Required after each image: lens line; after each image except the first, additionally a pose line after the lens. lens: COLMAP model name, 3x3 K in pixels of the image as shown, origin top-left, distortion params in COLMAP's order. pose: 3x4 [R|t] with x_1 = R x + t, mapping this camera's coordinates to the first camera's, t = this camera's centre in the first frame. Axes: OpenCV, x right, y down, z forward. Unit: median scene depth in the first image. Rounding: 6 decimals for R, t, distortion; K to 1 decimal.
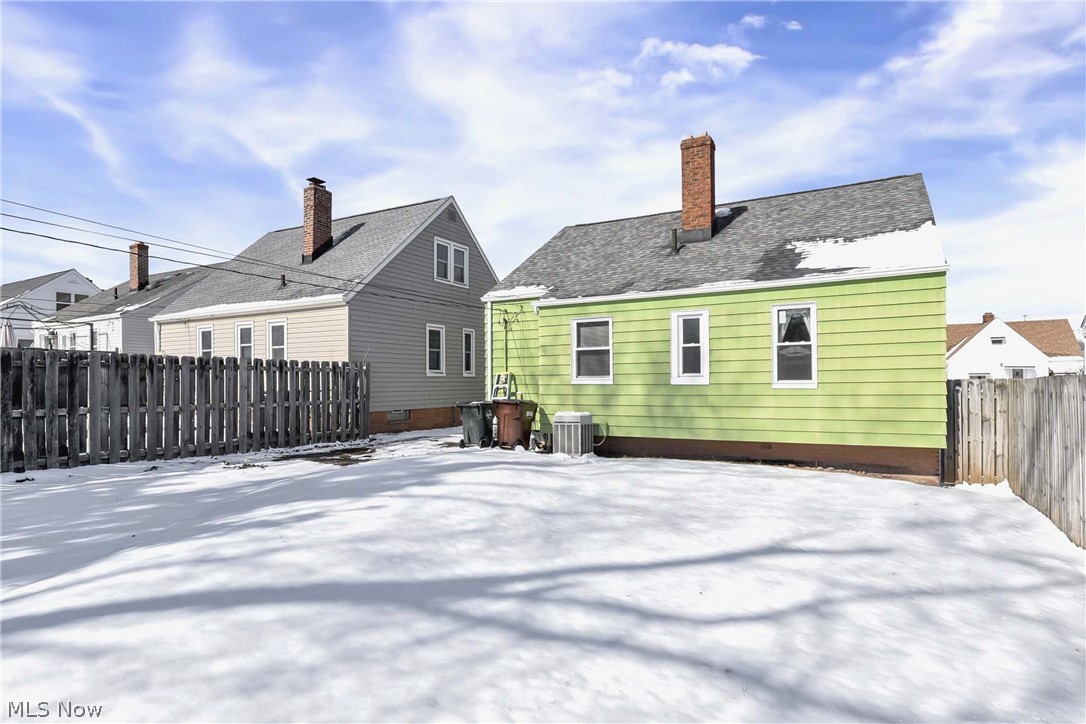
lens RADIAL K [[584.1, 0, 537.4], [0, 584.1, 378.1], [0, 0, 1]] dist [-0.002246, -0.001140]
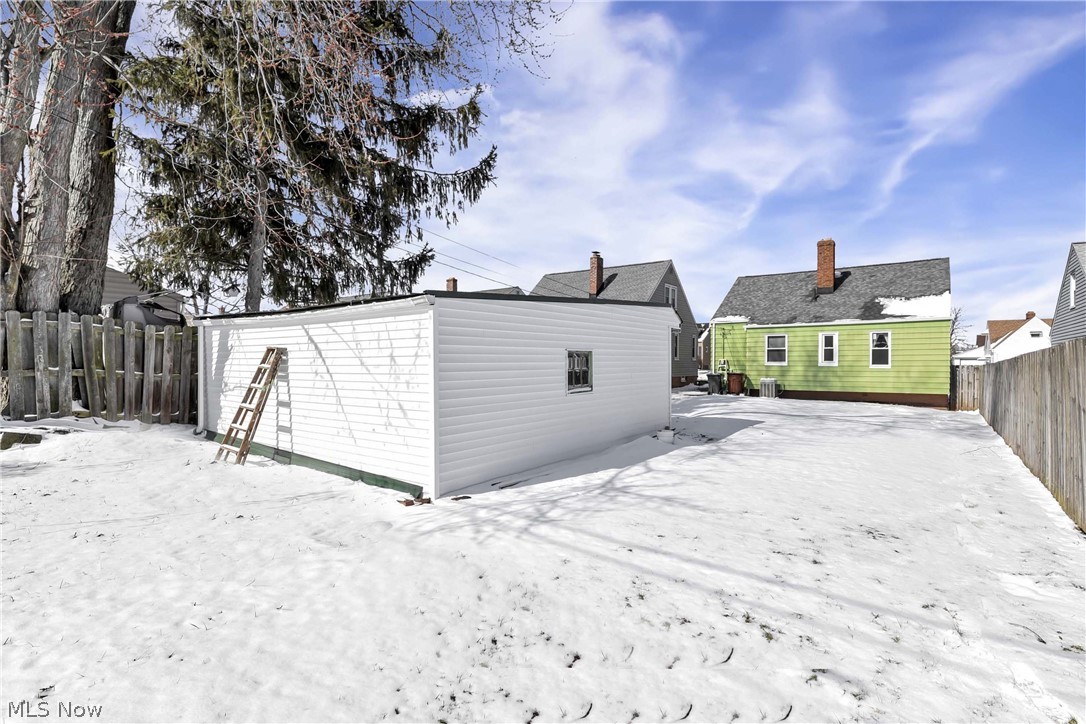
lens RADIAL K [[511.3, 0, 551.2], [0, 511.3, 364.7], [0, 0, 1]] dist [0.000049, -0.006672]
pose [[0.991737, 0.009731, -0.127919, -0.508553], [-0.008097, 0.999879, 0.013286, -0.011061], [0.128033, -0.012140, 0.991696, -1.003631]]
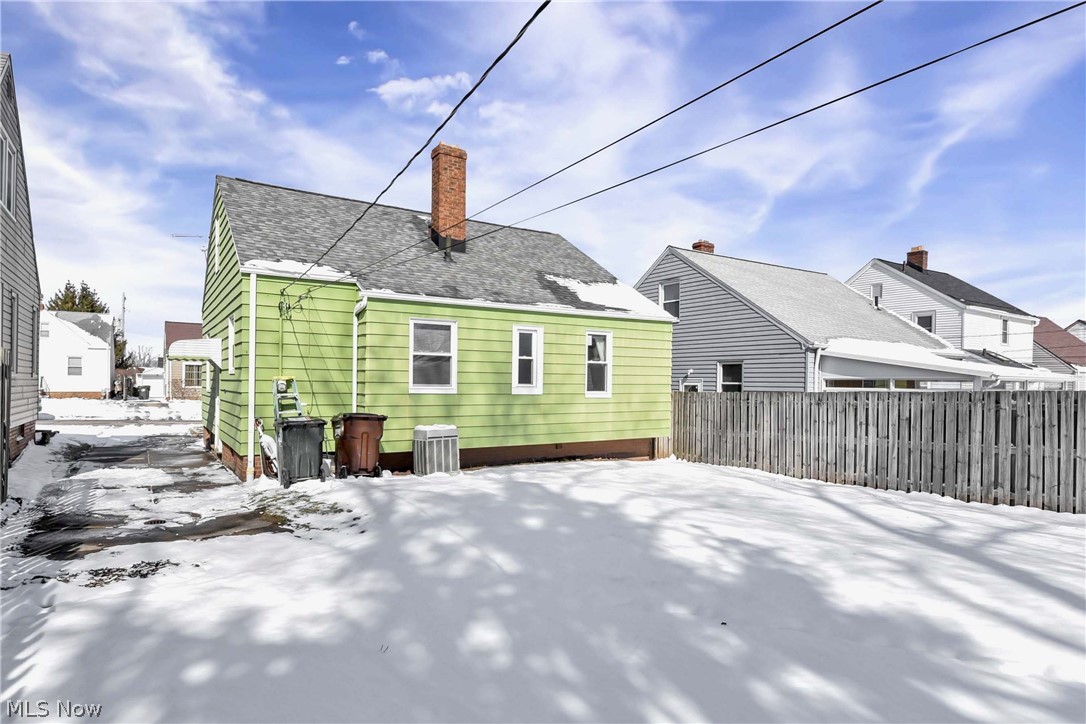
lens RADIAL K [[622.4, 0, 558.8], [0, 622.4, 389.0], [0, 0, 1]] dist [0.007165, 0.000039]
pose [[0.447676, 0.009902, 0.894141, -0.724155], [-0.014615, 0.999886, -0.003756, 0.004580], [-0.894076, -0.011386, 0.447770, 0.424128]]
